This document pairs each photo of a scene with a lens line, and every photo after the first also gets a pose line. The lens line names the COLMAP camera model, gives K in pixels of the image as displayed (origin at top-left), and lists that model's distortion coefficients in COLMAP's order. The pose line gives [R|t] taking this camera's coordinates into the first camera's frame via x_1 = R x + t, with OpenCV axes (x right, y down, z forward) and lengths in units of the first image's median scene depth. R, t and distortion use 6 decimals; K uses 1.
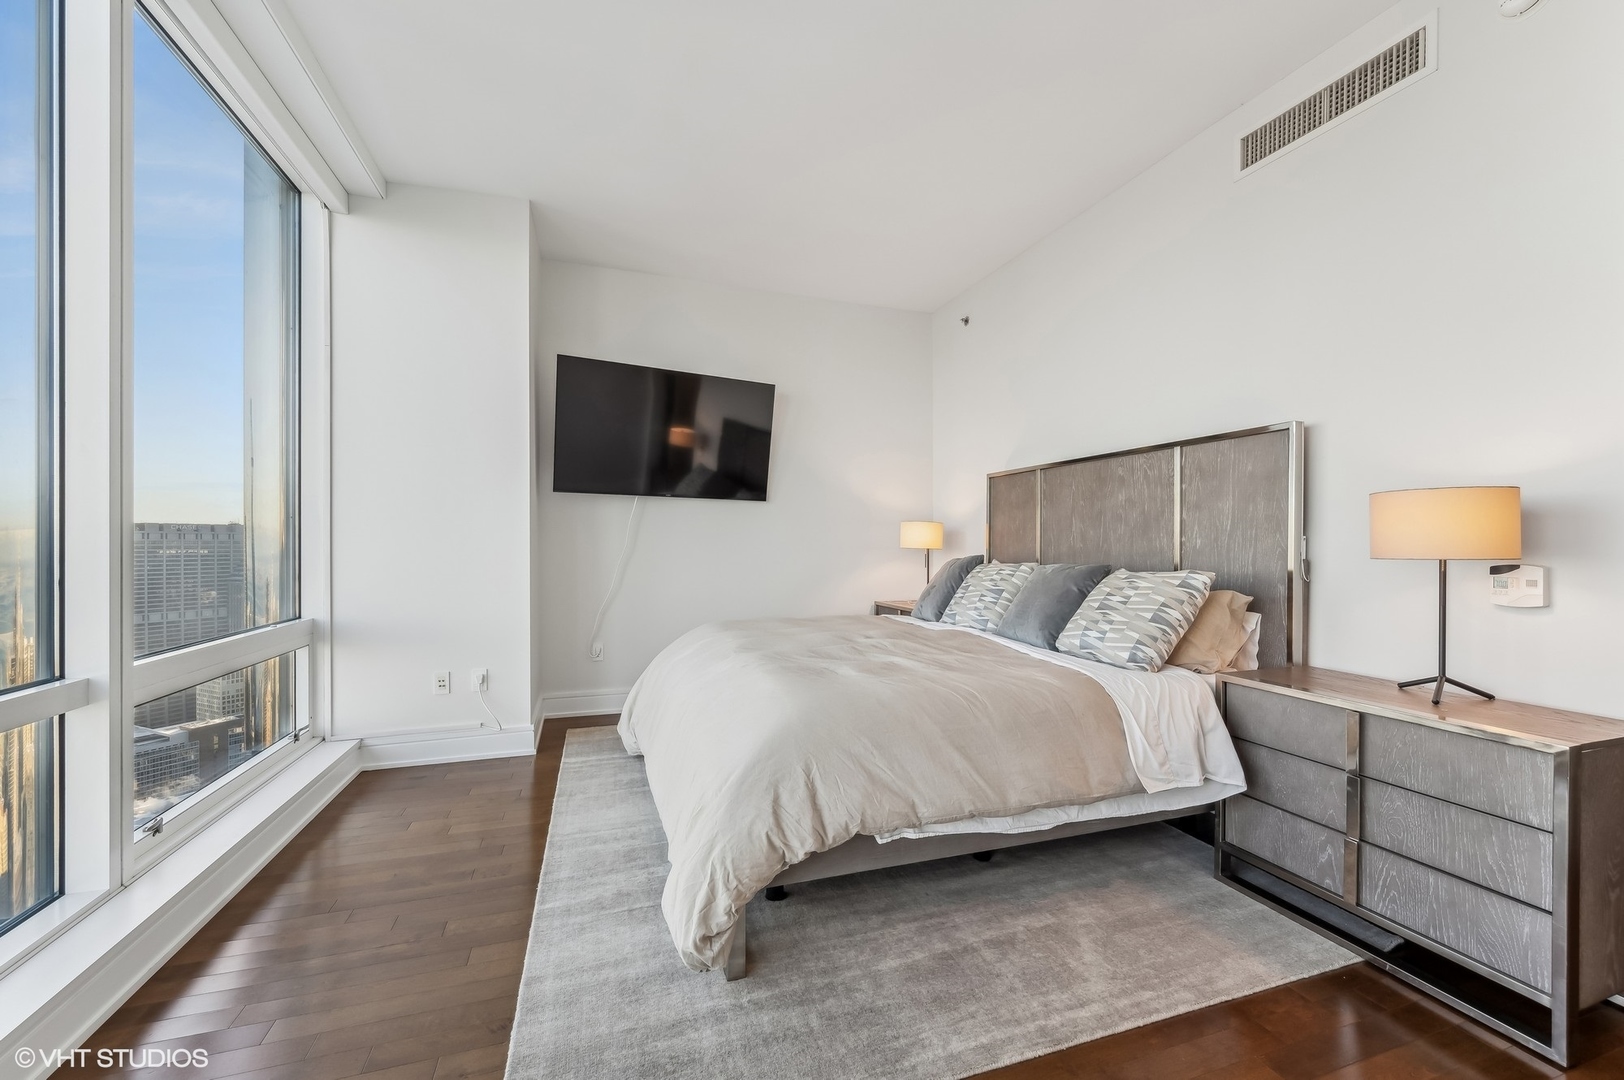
lens RADIAL K [[652.1, 0, 815.9], [0, 652.1, 544.5], [0, 0, 1]] dist [-0.001772, -0.000475]
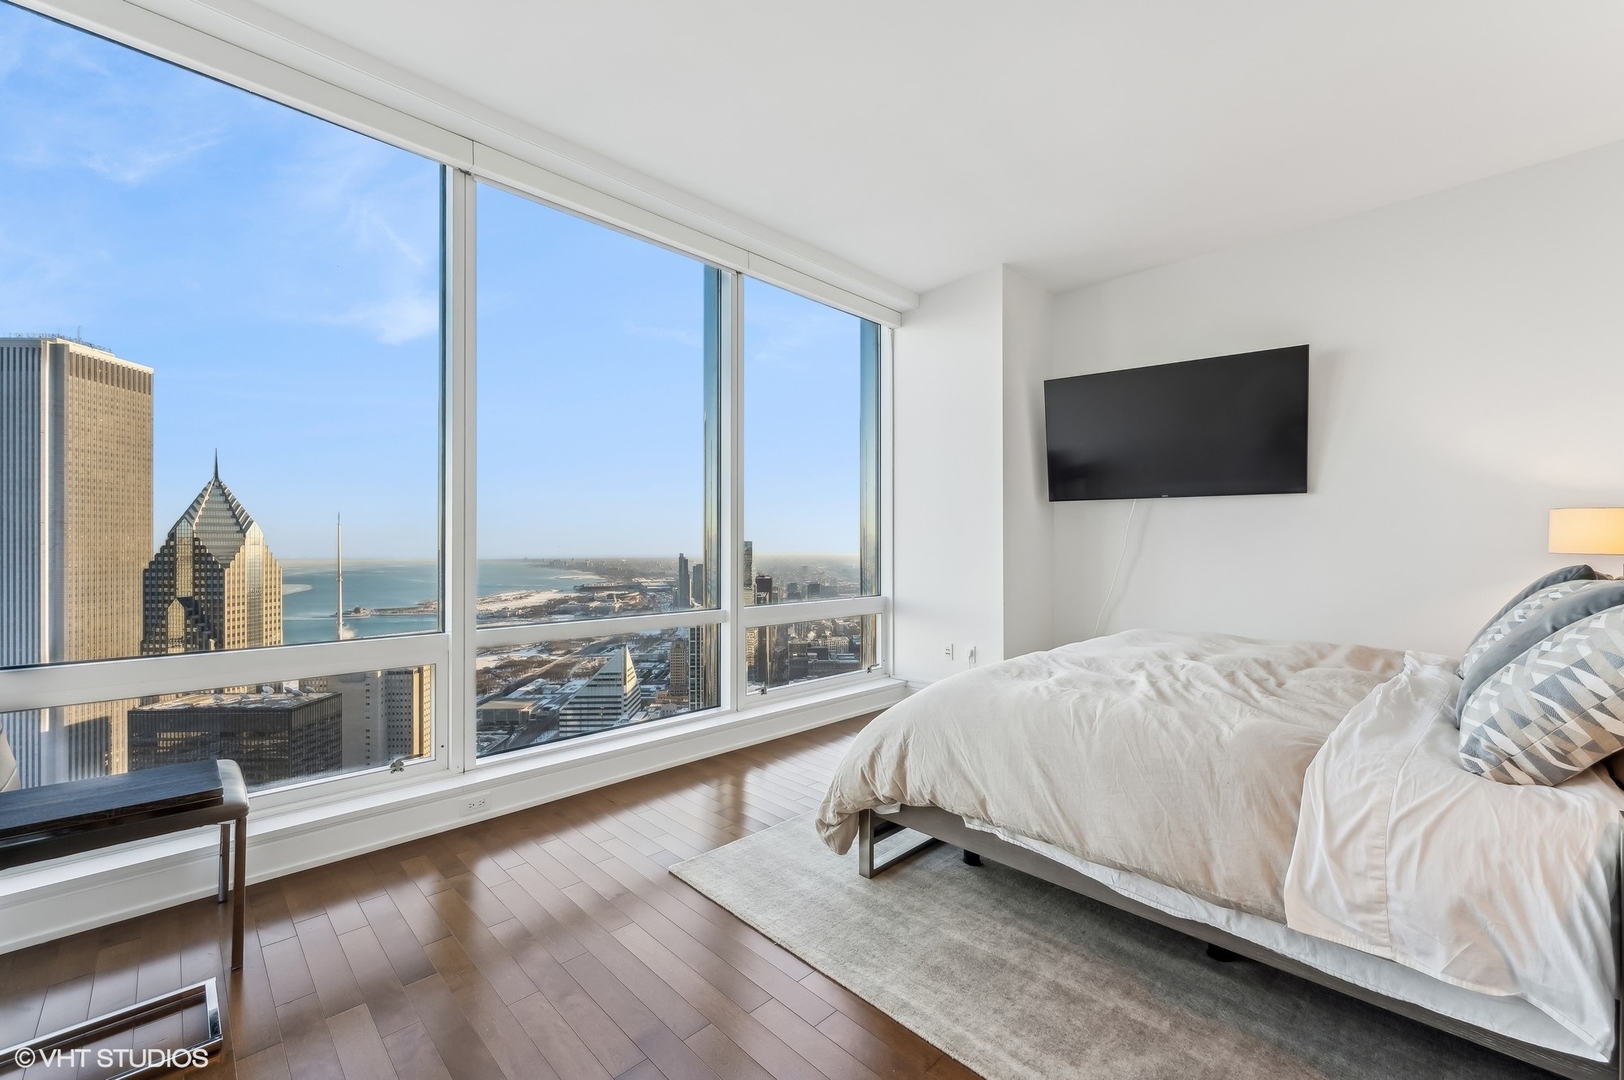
lens RADIAL K [[652.1, 0, 815.9], [0, 652.1, 544.5], [0, 0, 1]] dist [-0.001772, -0.000475]
pose [[0.437487, -0.007124, -0.899197, 0.882372], [0.002266, 0.999974, -0.006820, 0.000608], [0.899222, 0.000946, 0.437492, 0.282118]]
